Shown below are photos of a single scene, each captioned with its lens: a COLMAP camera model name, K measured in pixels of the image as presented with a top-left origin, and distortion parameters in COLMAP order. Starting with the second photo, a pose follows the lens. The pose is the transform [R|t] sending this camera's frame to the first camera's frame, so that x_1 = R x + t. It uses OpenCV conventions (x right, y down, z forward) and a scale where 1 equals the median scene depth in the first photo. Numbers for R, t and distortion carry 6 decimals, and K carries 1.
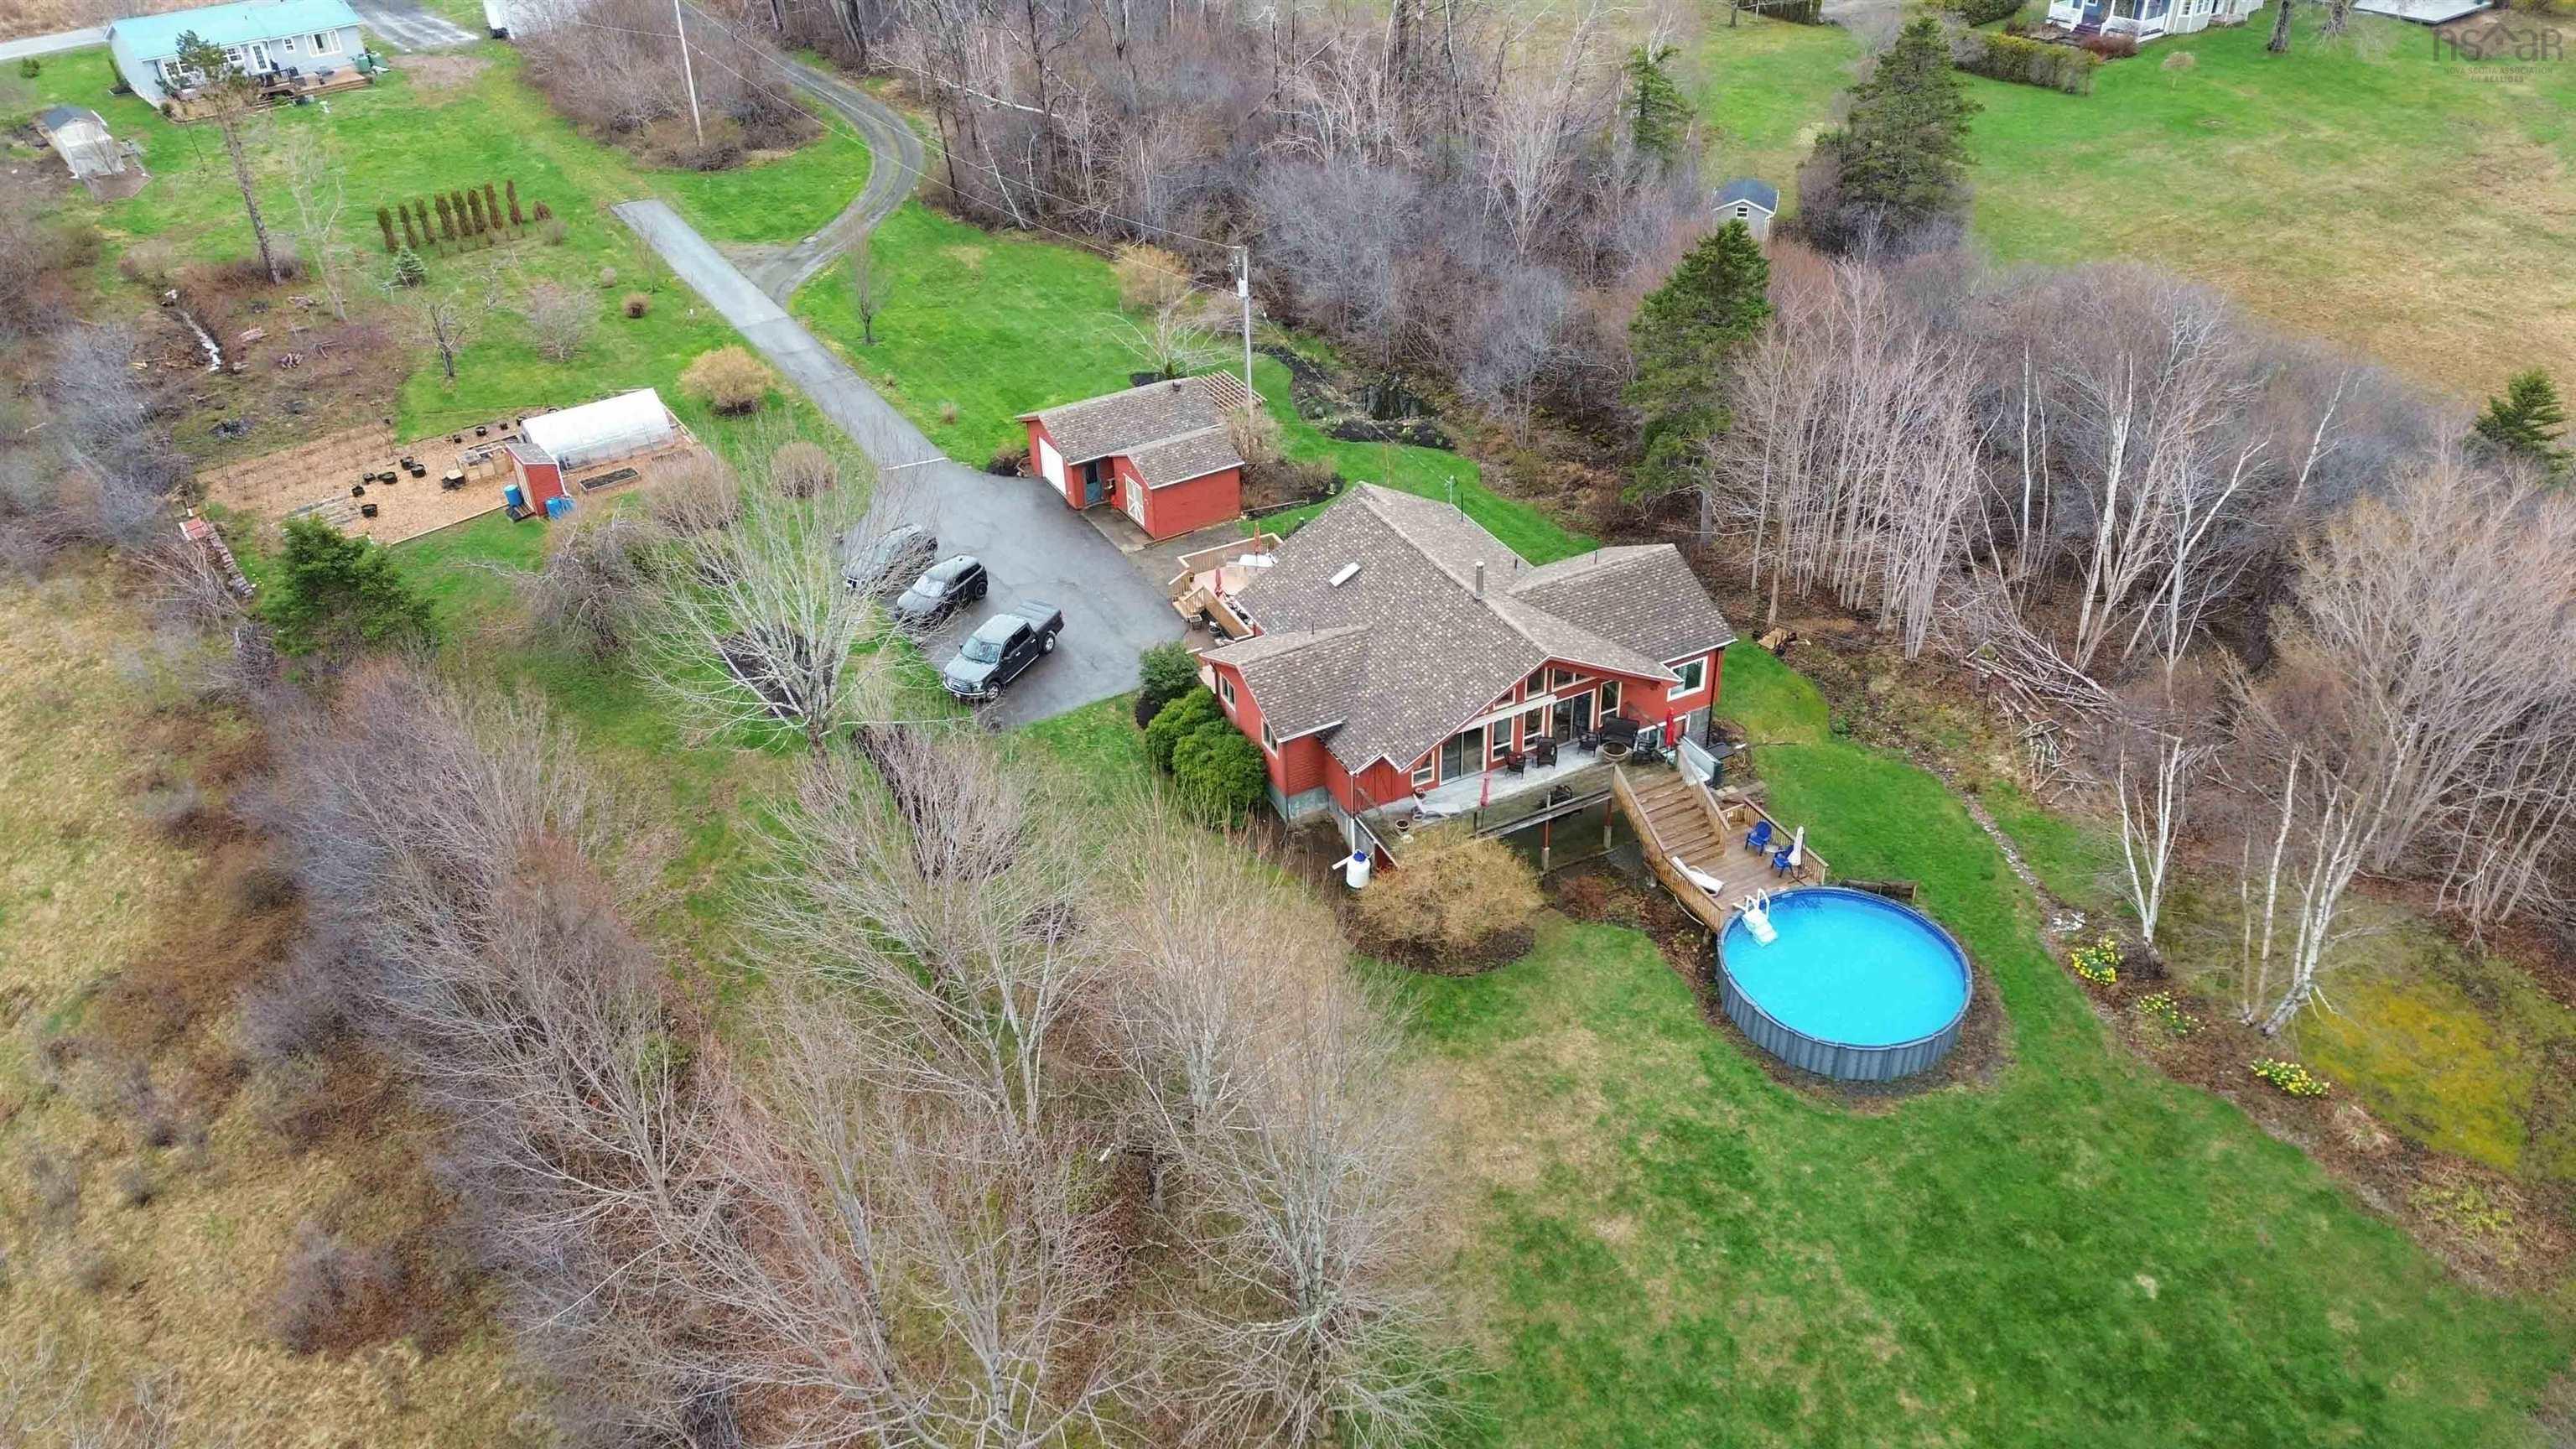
lens RADIAL K [[1810.0, 0, 1288.0], [0, 1810.0, 706.9], [0, 0, 1]] dist [0.081260, -0.100653]
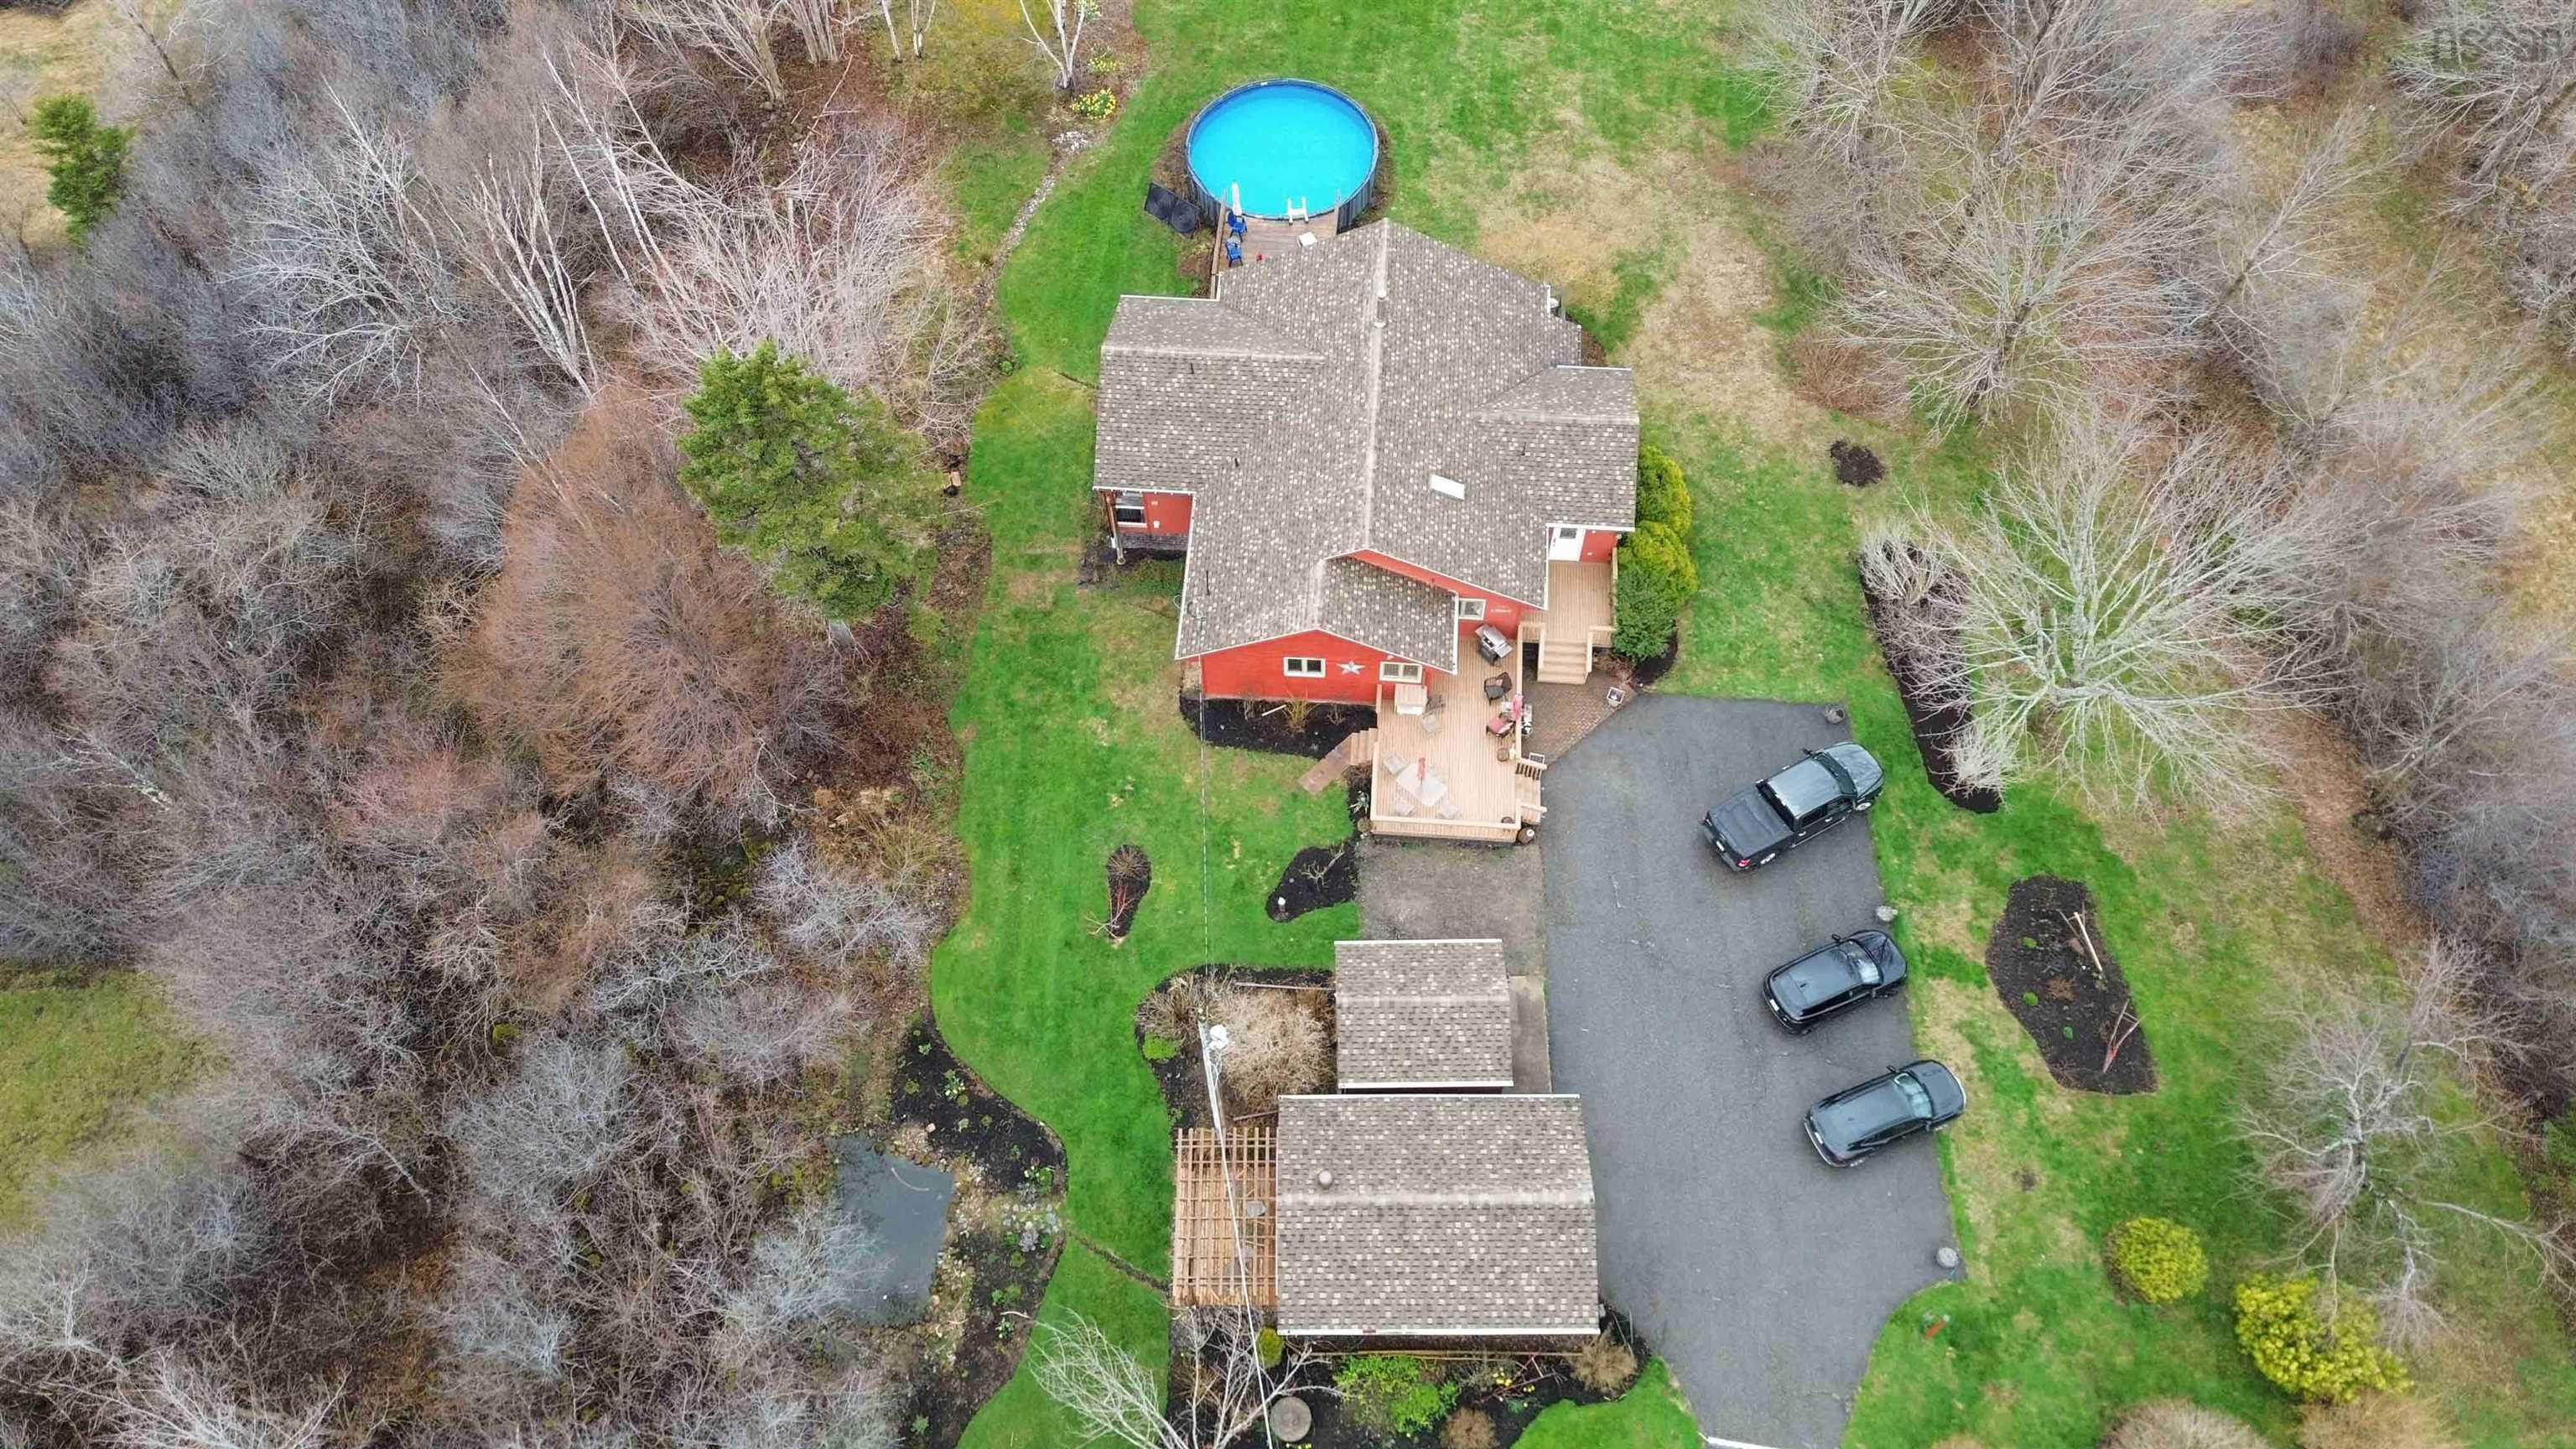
lens RADIAL K [[1810.0, 0, 1288.0], [0, 1810.0, 706.9], [0, 0, 1]] dist [0.081260, -0.100653]
pose [[-0.858813, -0.421625, 0.290985, -0.210993], [0.316510, 0.009930, 0.948537, -0.978639], [-0.402816, 0.906716, 0.124920, 1.120490]]
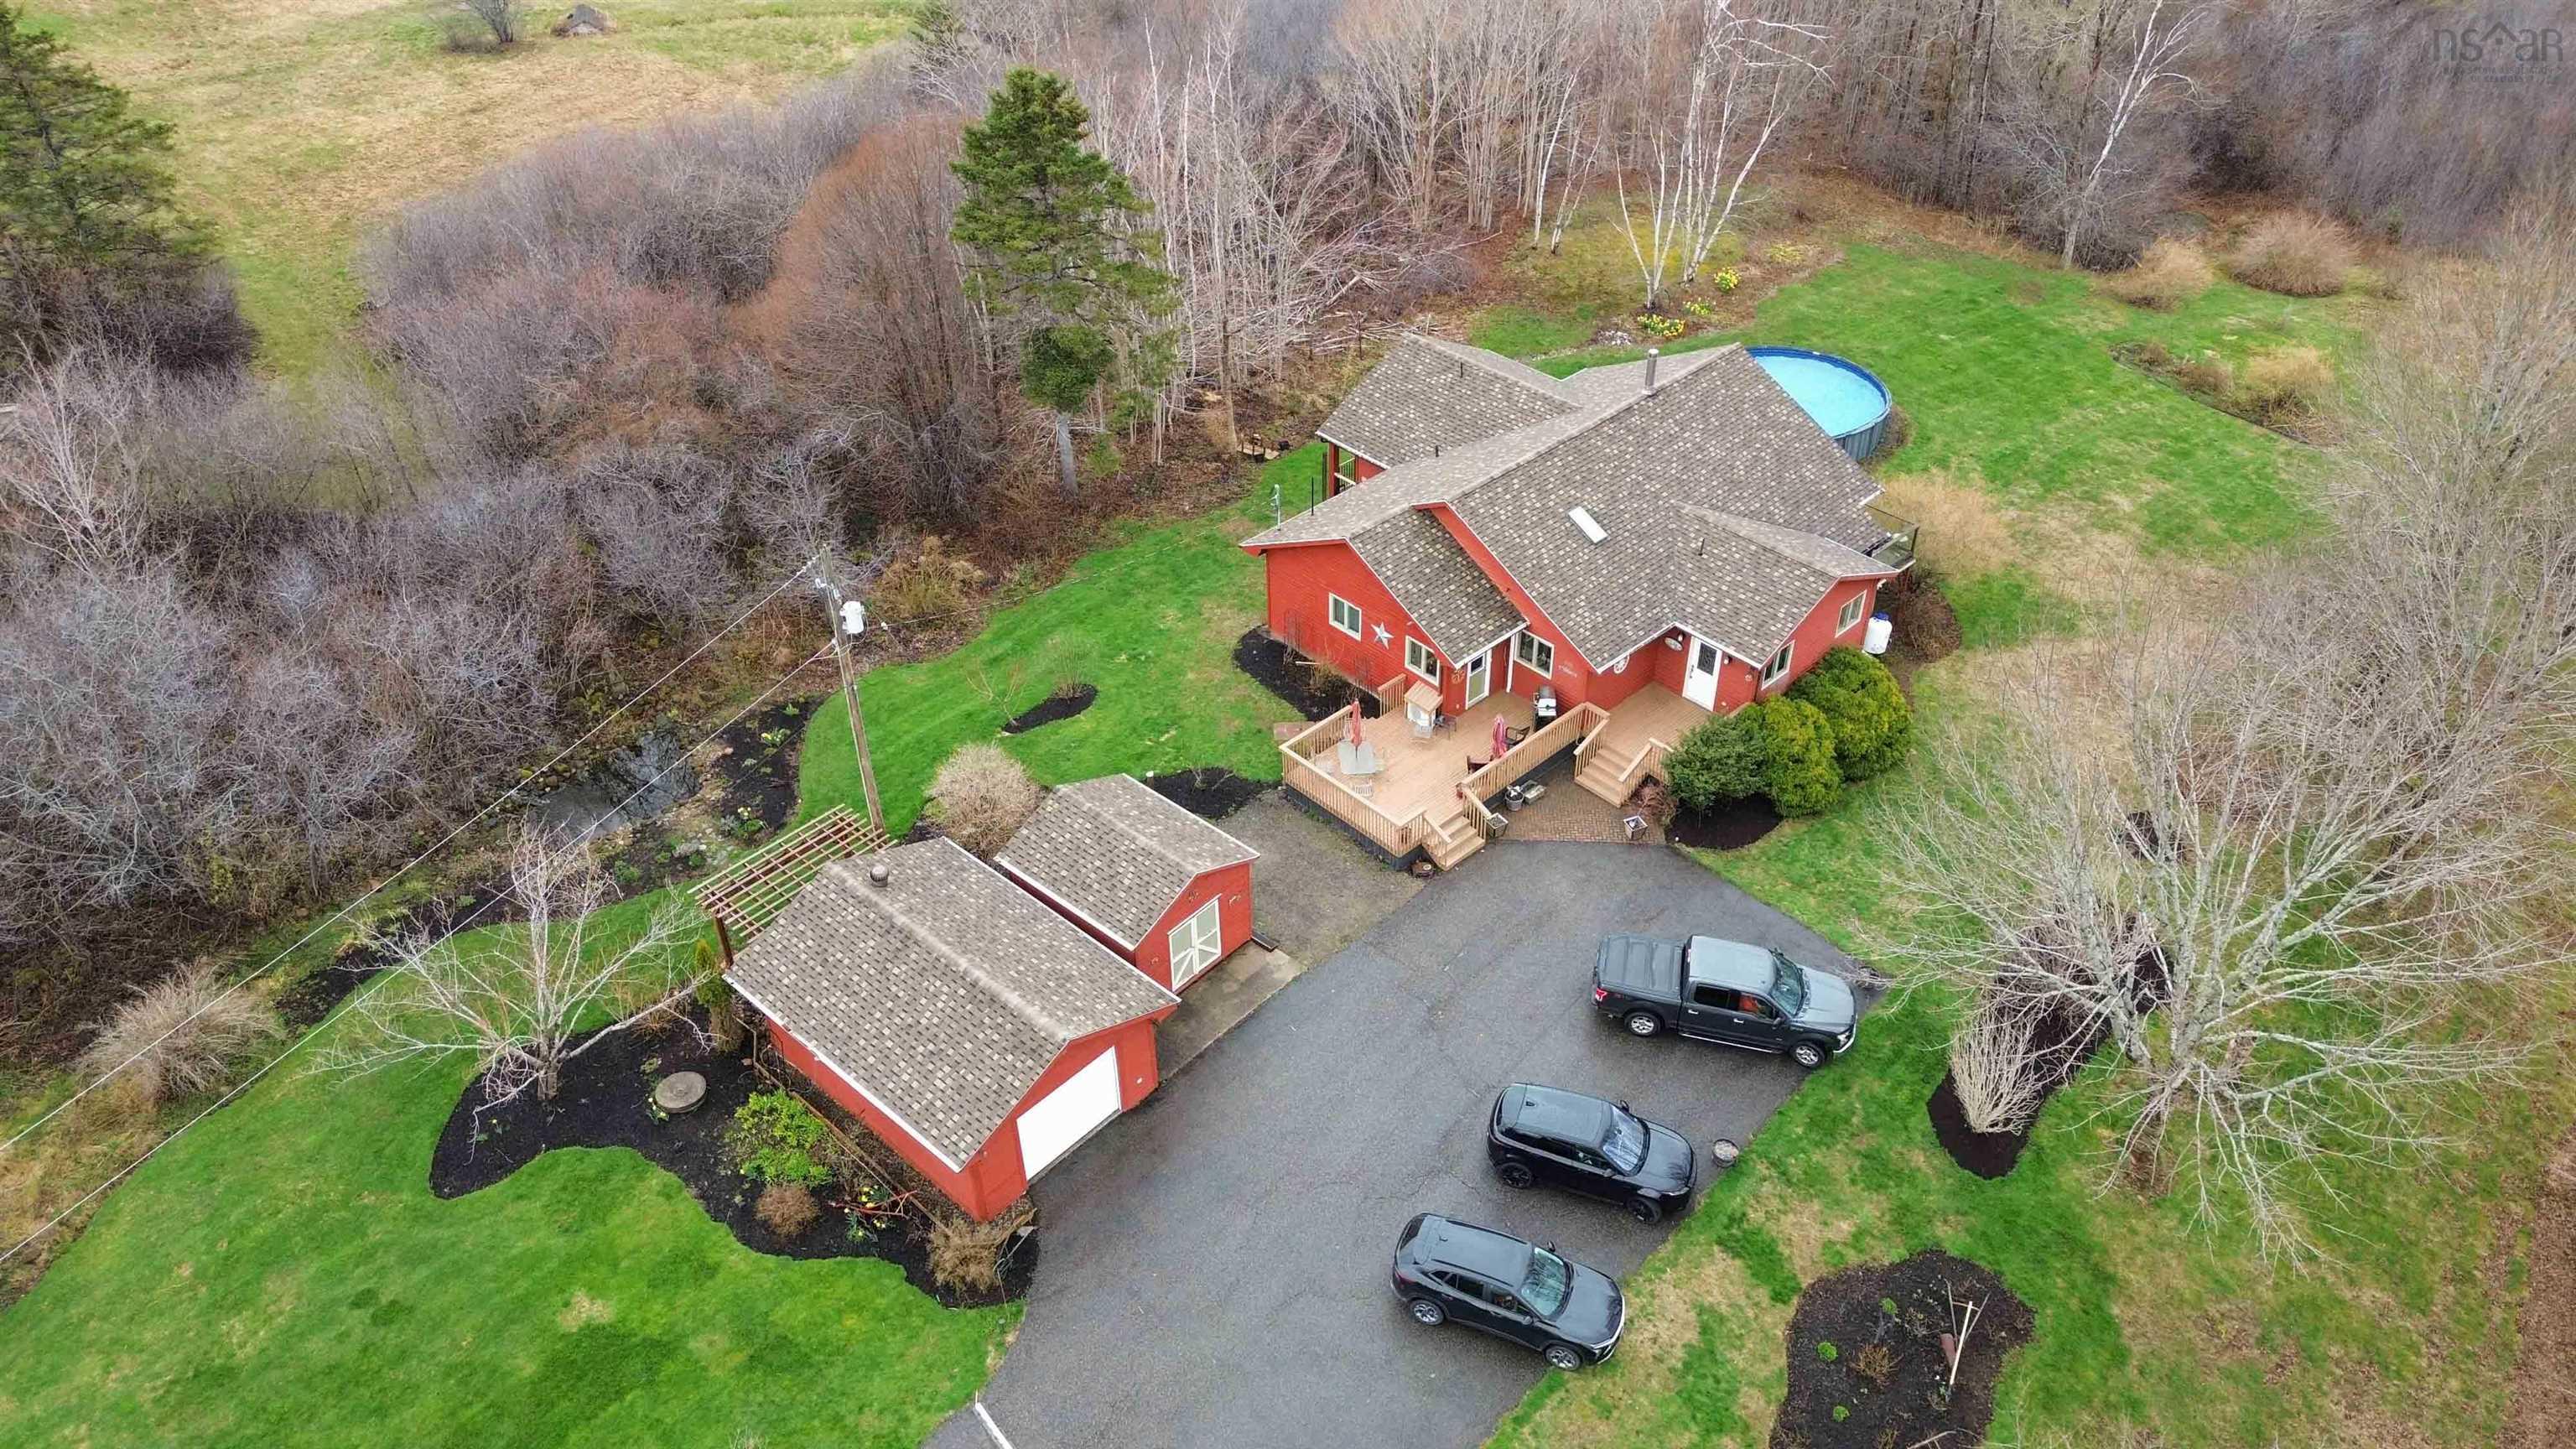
lens RADIAL K [[1810.0, 0, 1288.0], [0, 1810.0, 706.9], [0, 0, 1]] dist [0.081260, -0.100653]
pose [[-0.285324, -0.551968, 0.783531, -0.612538], [0.547128, 0.577416, 0.606005, -0.602403], [-0.786919, 0.601599, 0.137247, 1.144810]]
